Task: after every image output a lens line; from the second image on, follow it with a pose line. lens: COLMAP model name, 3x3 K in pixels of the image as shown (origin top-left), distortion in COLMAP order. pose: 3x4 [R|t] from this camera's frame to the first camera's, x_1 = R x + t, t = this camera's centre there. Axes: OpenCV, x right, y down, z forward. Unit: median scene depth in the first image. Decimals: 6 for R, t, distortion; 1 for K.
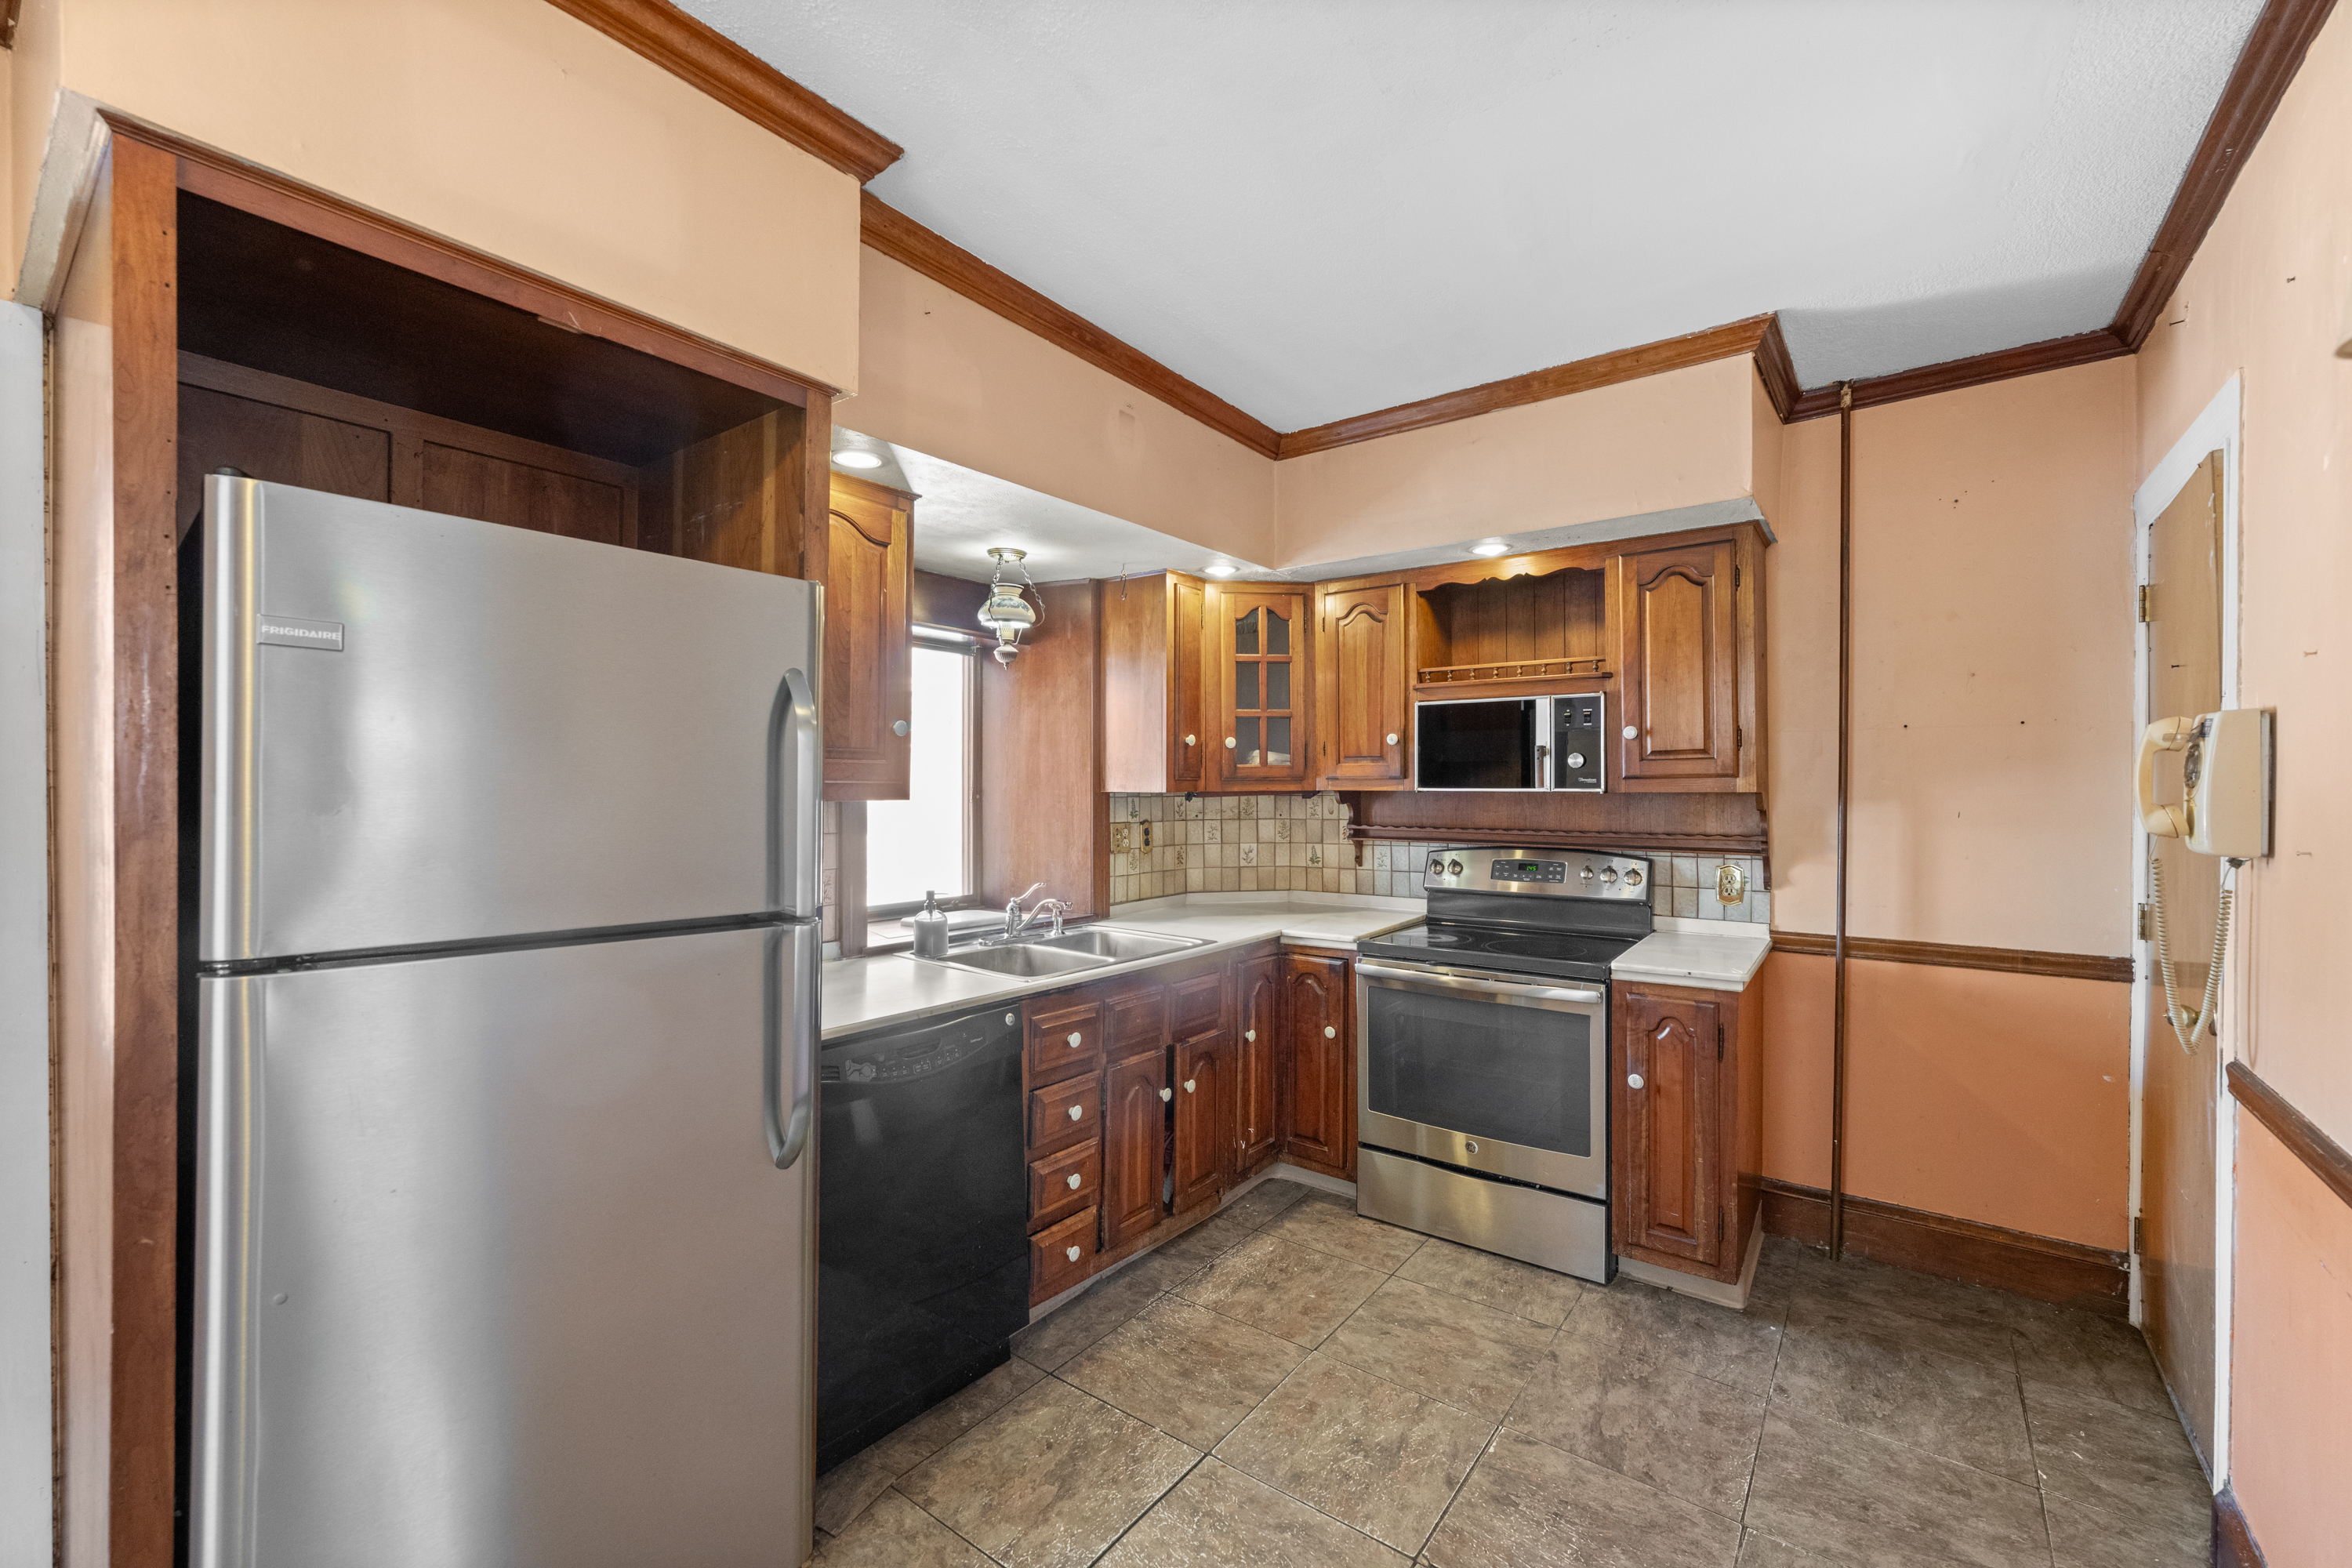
lens RADIAL K [[958.3, 0, 1166.3], [0, 958.3, 784.4], [0, 0, 1]] dist [0.000532, 0.000239]
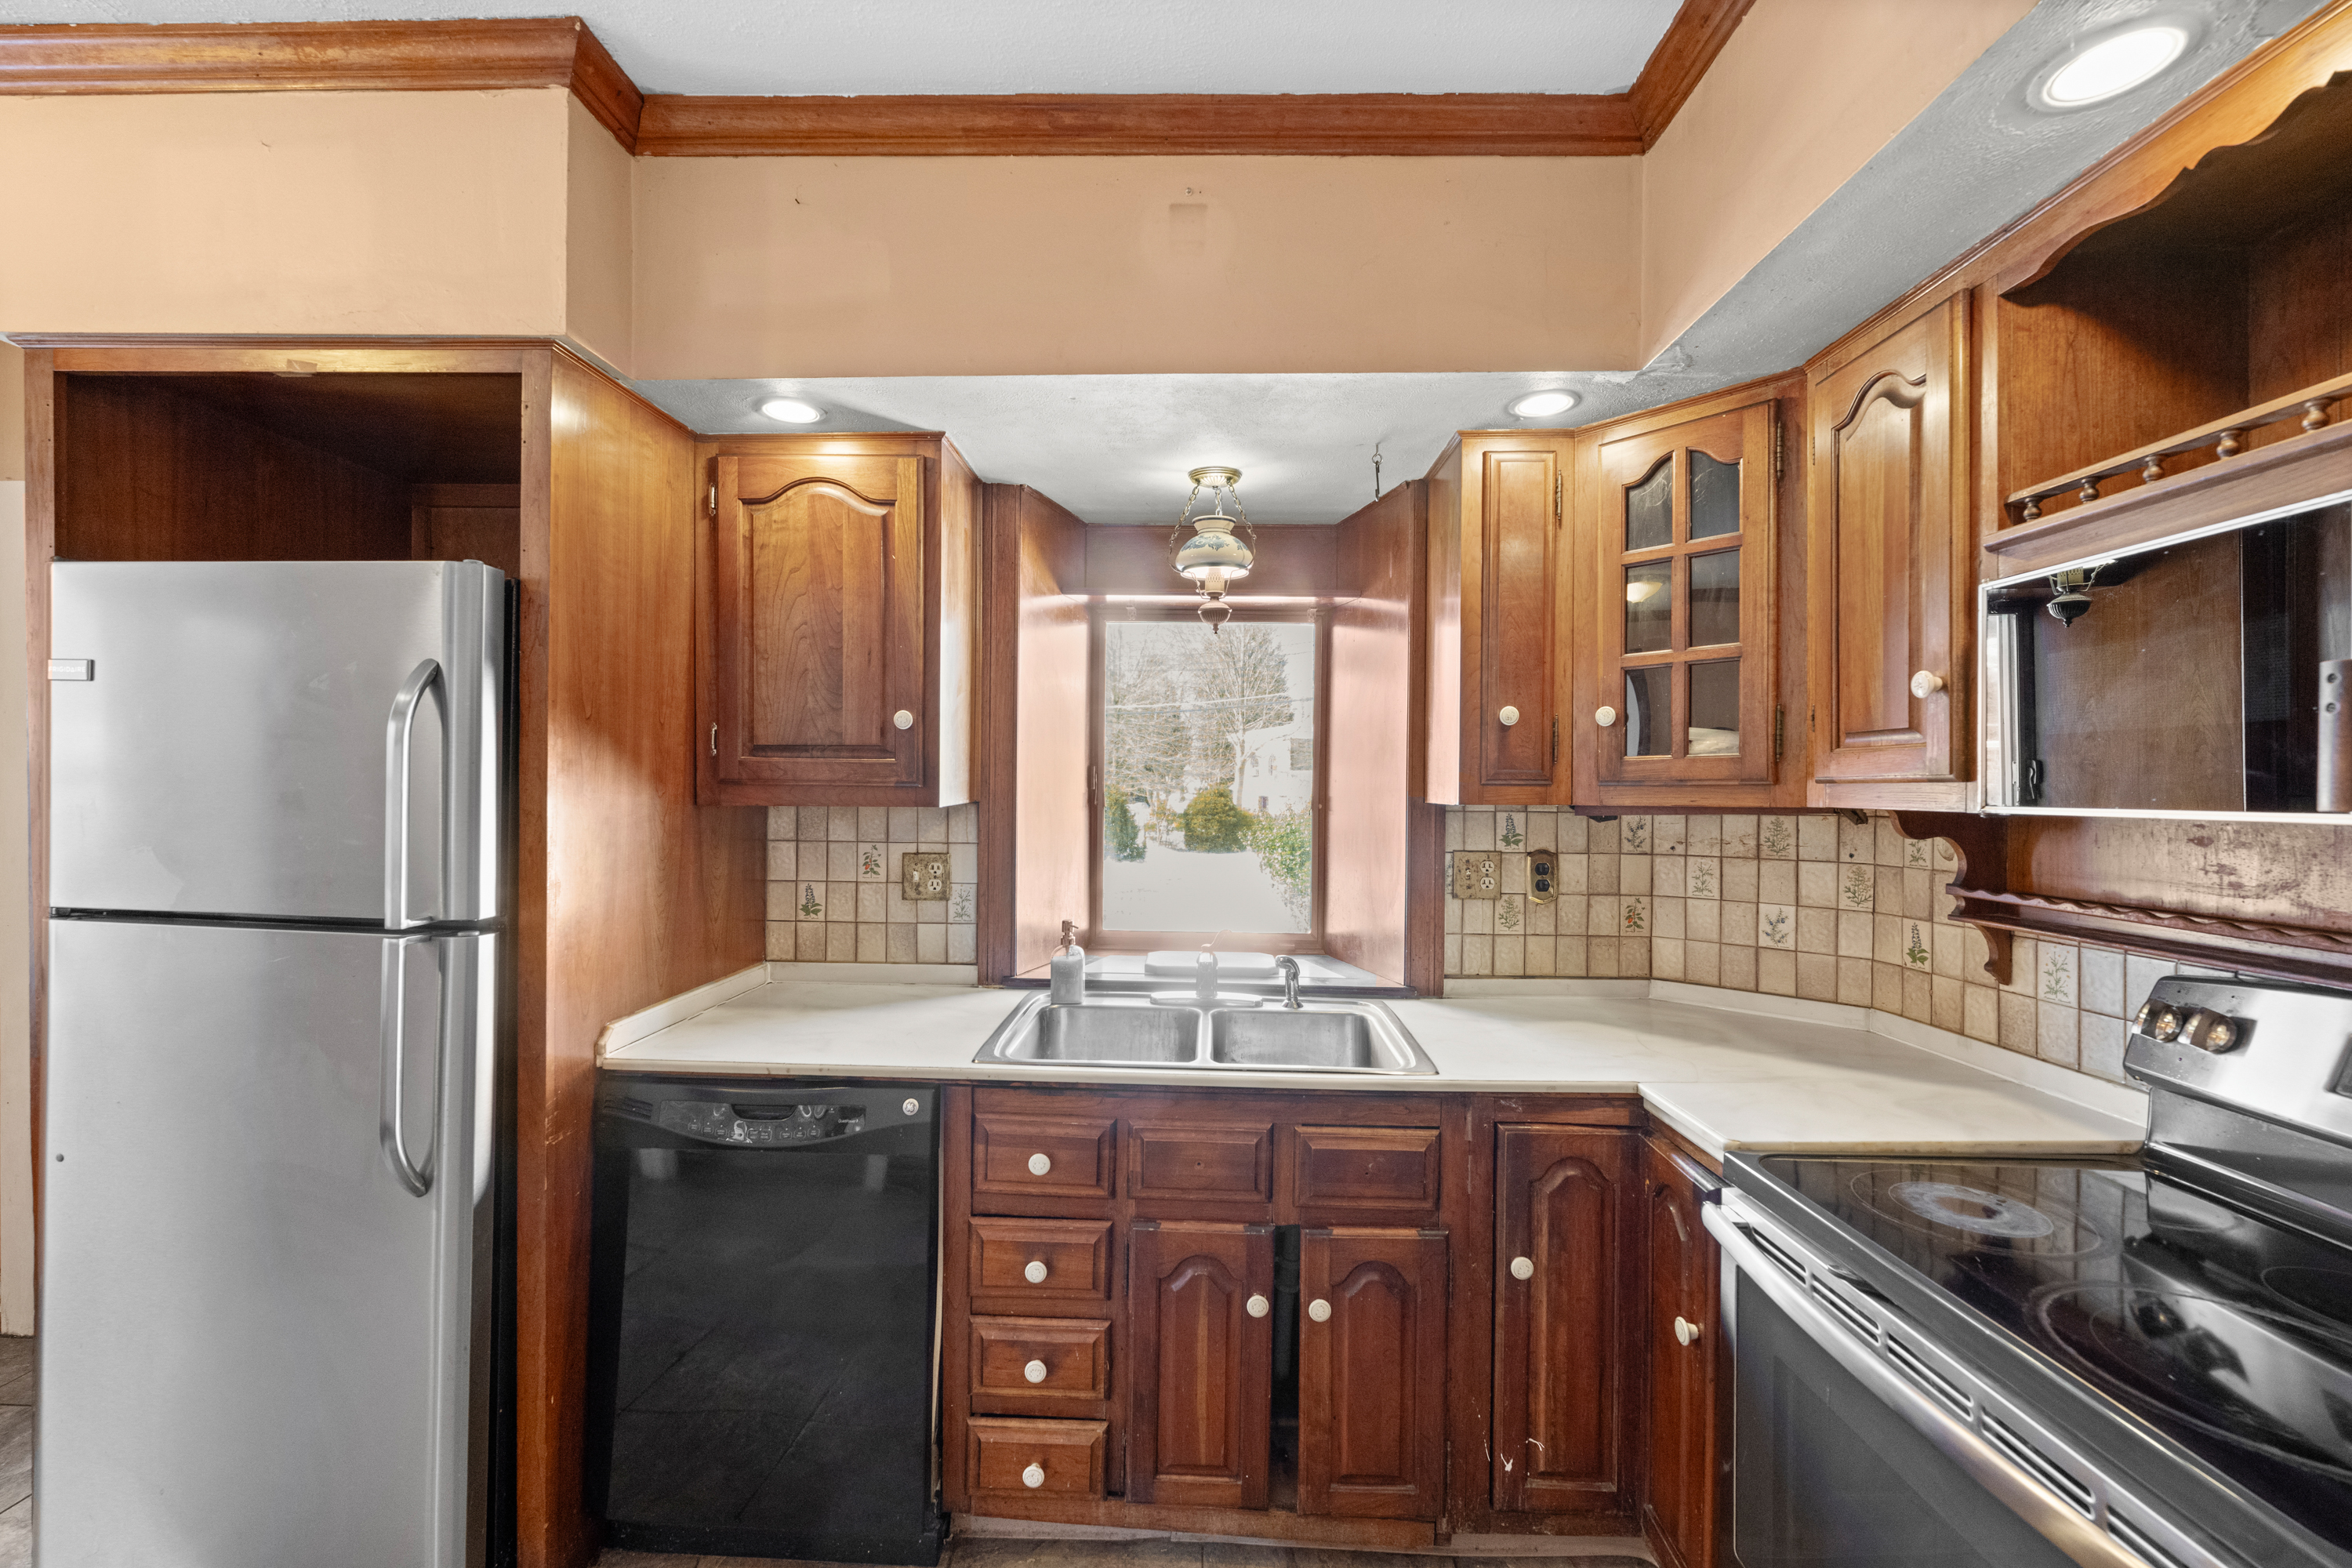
lens RADIAL K [[943.8, 0, 1178.3], [0, 943.8, 792.6], [0, 0, 1]] dist [-0.000874, 0.000004]
pose [[0.588477, 0.007920, -0.808475, 0.501132], [-0.007156, 0.999964, 0.004588, -0.001116], [0.808482, 0.003086, 0.588513, 0.682752]]
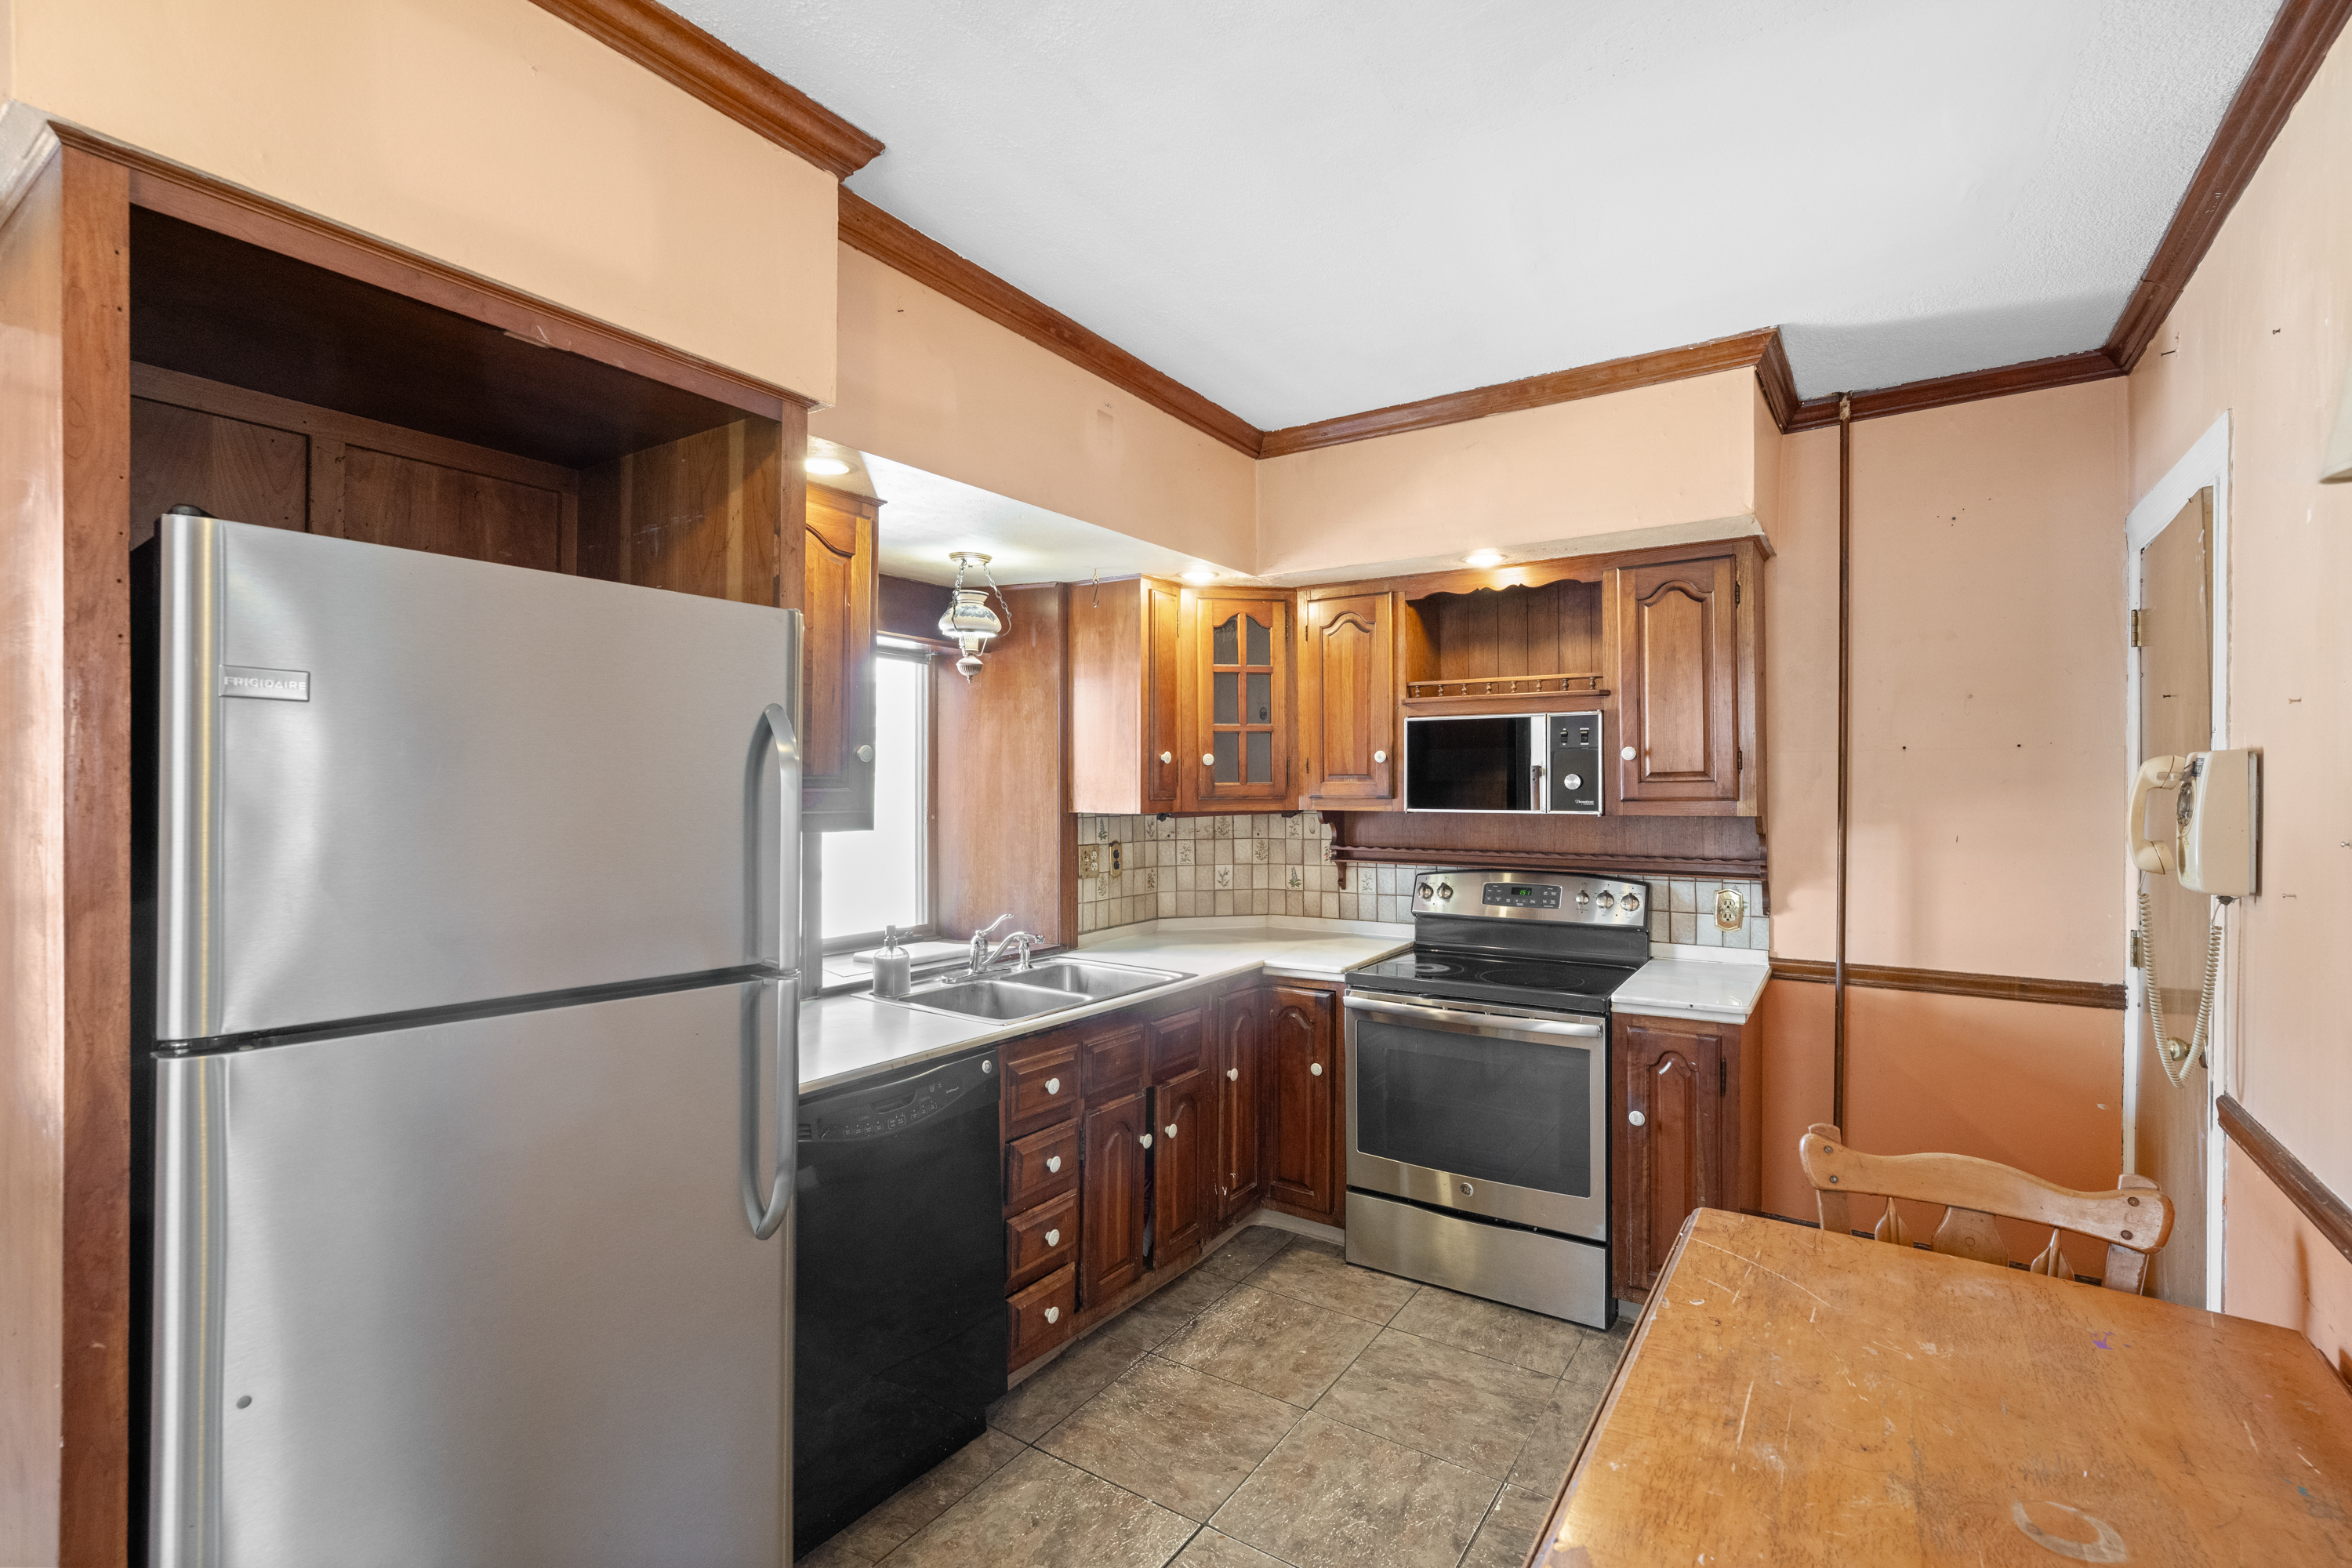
lens RADIAL K [[1054.0, 0, 1170.5], [0, 1054.0, 784.1], [0, 0, 1]] dist [0.000907, 0.000241]
pose [[0.998348, -0.000936, 0.057443, -0.039953], [0.000934, 1.000000, 0.000054, -0.027431], [-0.057443, -0.000001, 0.998349, -0.031776]]
